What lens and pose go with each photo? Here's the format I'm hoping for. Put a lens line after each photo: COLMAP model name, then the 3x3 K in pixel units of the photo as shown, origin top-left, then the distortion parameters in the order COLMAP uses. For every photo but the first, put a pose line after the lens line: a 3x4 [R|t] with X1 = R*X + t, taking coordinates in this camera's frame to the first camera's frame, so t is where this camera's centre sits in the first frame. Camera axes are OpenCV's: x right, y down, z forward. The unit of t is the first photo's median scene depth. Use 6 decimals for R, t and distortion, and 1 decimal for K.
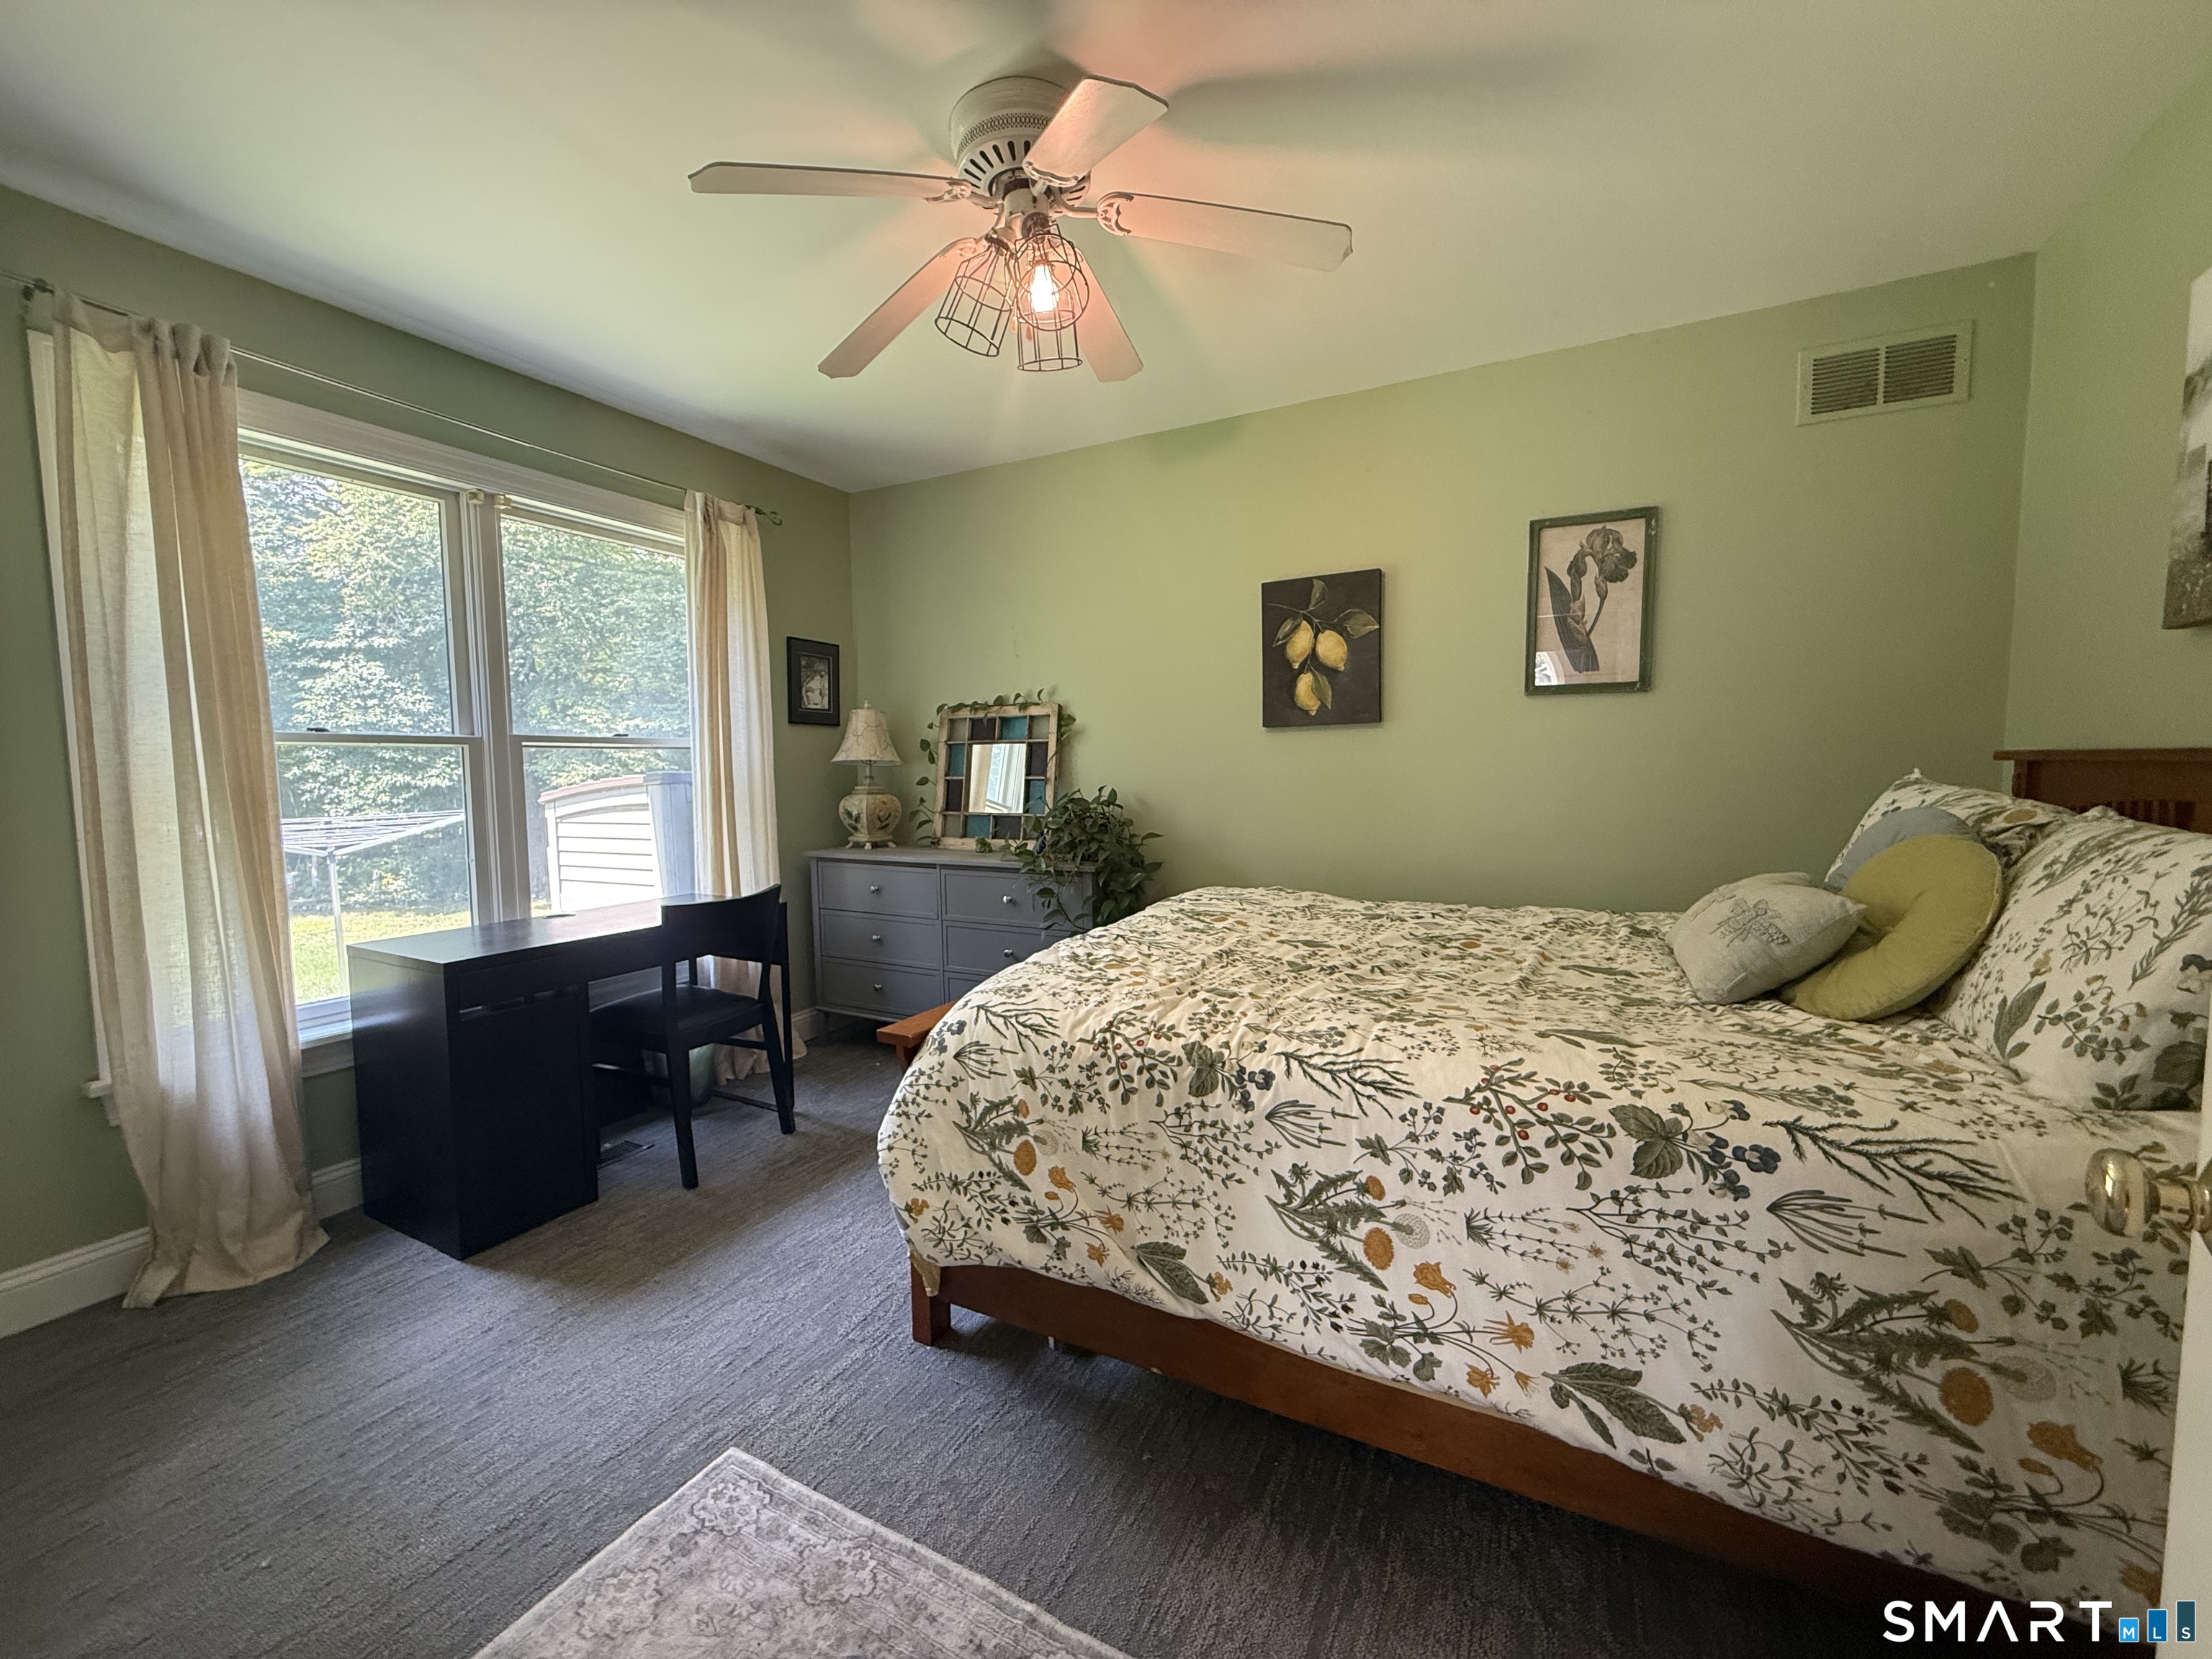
lens RADIAL K [[881.2, 0, 1088.2], [0, 881.2, 823.7], [0, 0, 1]] dist [0.001661, -0.000430]
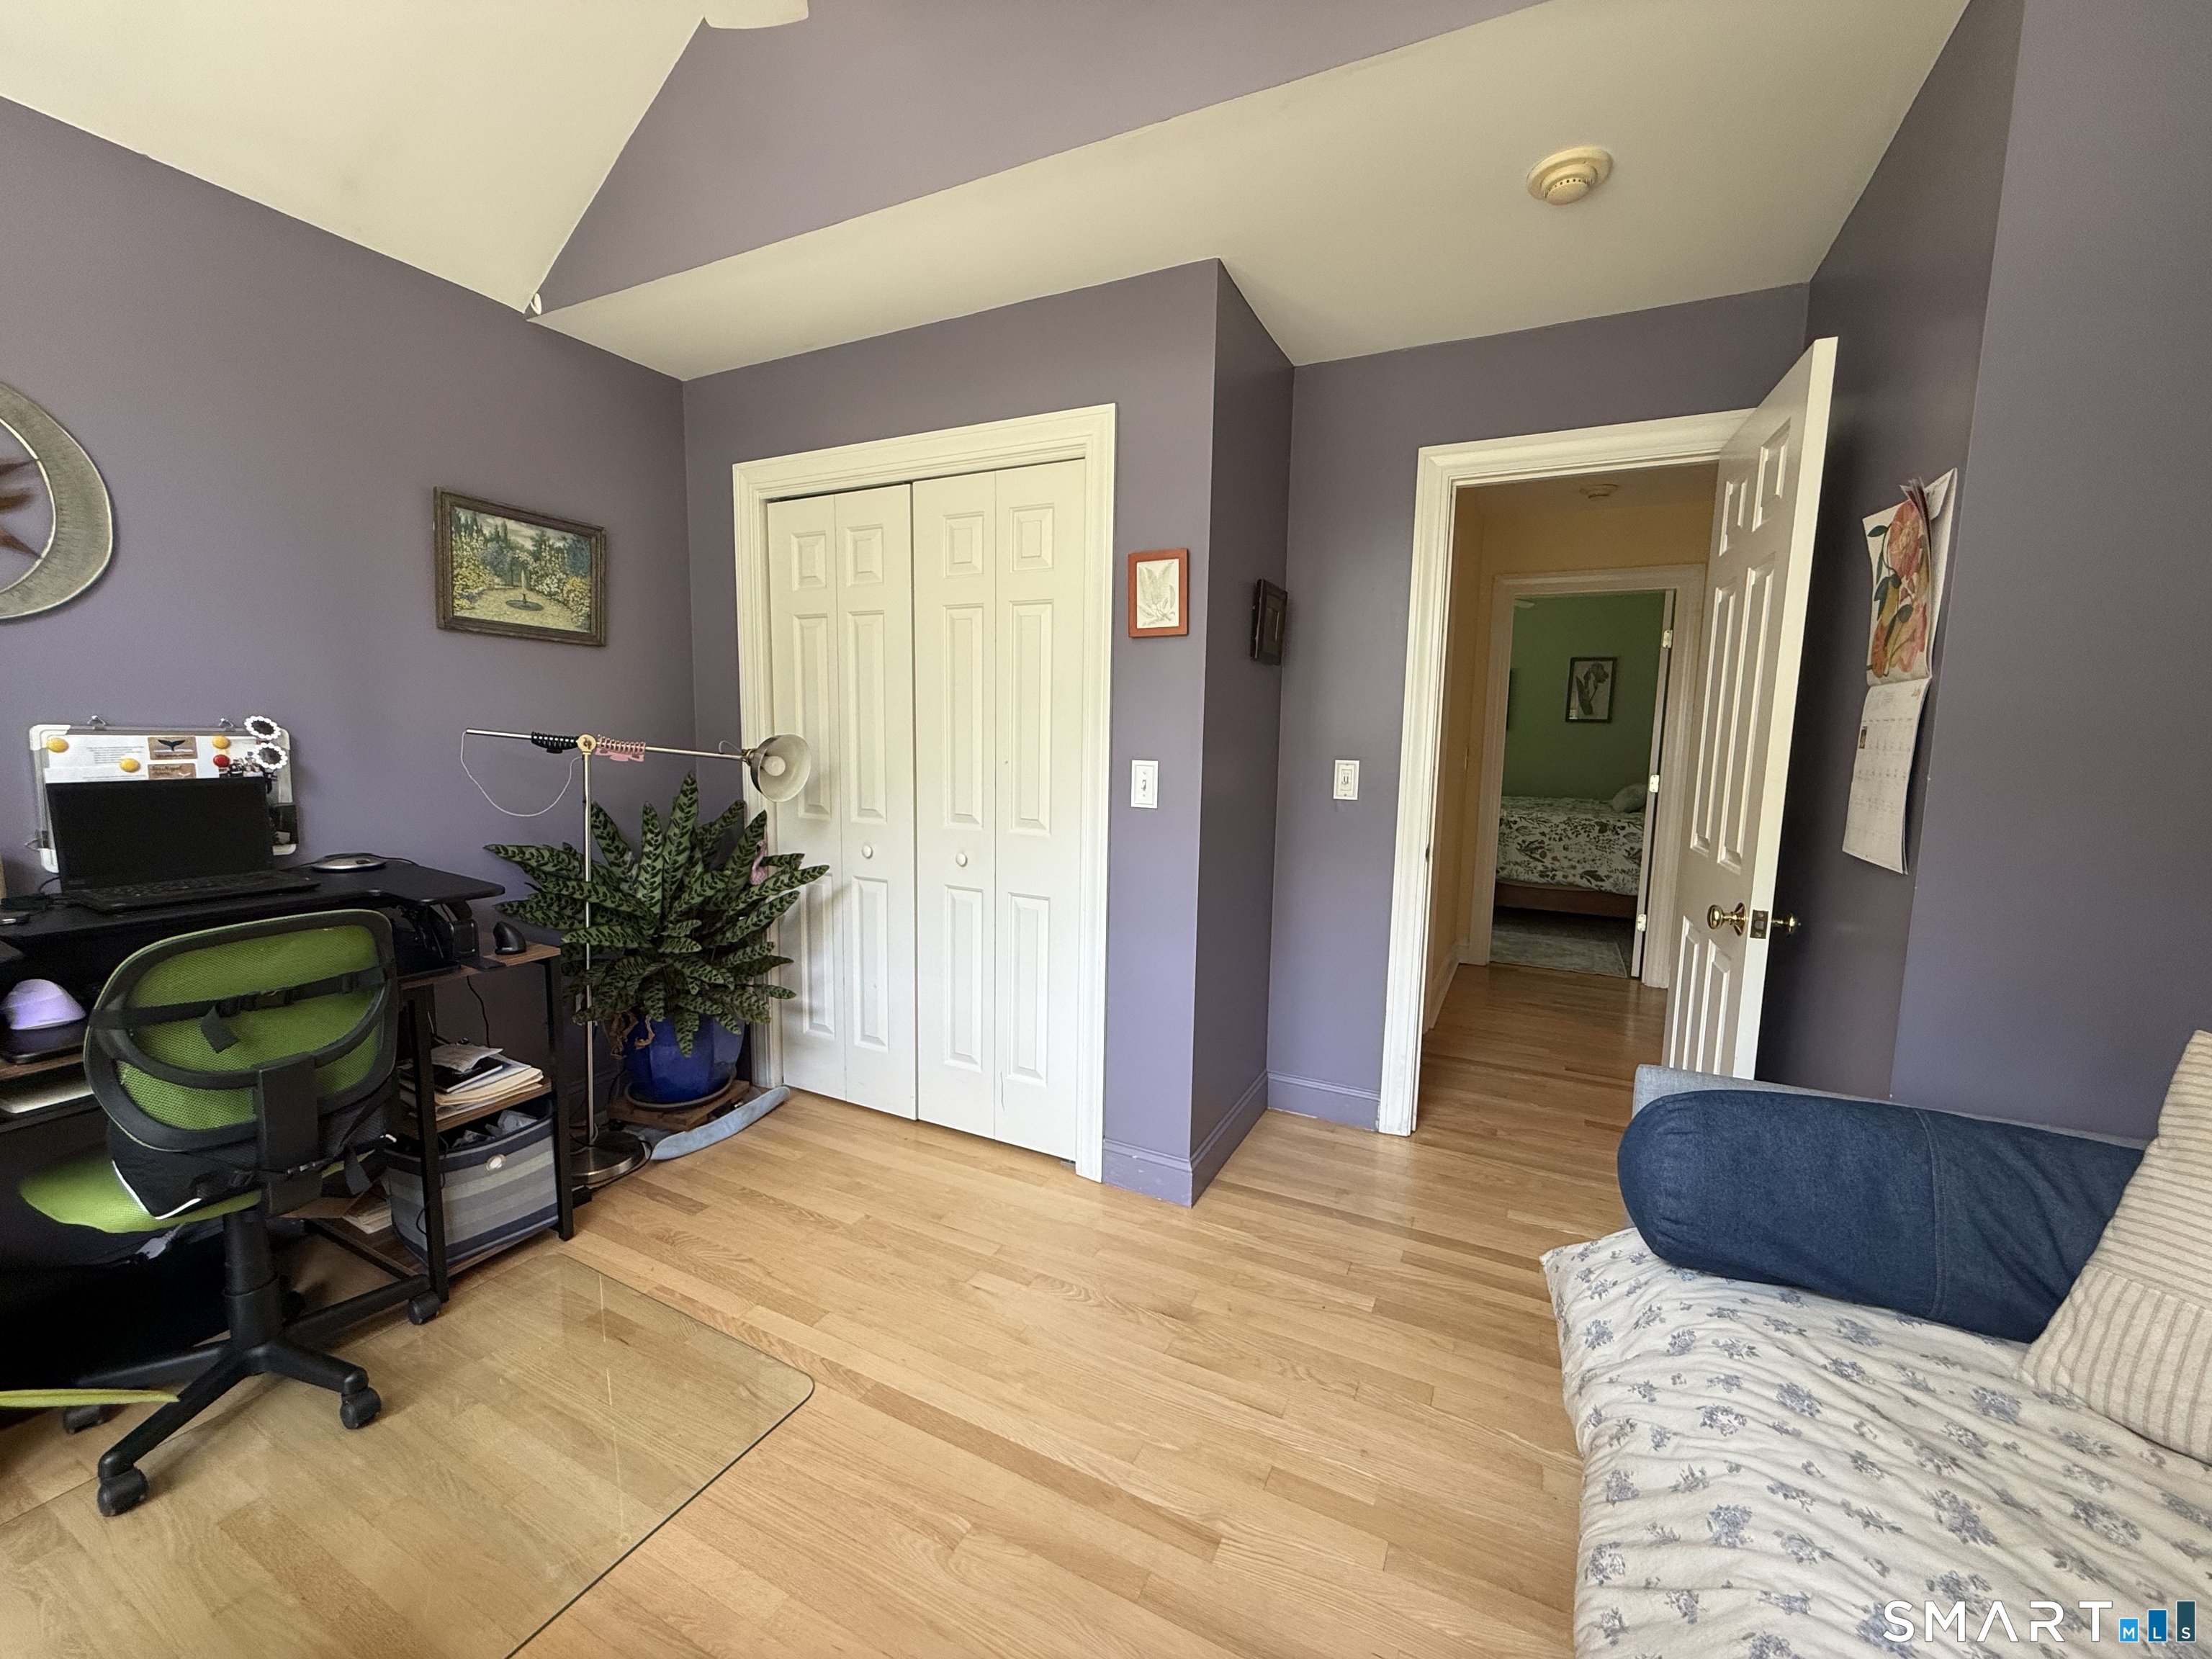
lens RADIAL K [[881.2, 0, 1107.9], [0, 881.2, 826.0], [0, 0, 1]] dist [0.001661, -0.000430]
pose [[0.999170, 0.021889, 0.034358, -2.104124], [-0.023045, 0.999169, 0.033622, 0.229266], [-0.033594, -0.034386, 0.998844, -3.517529]]
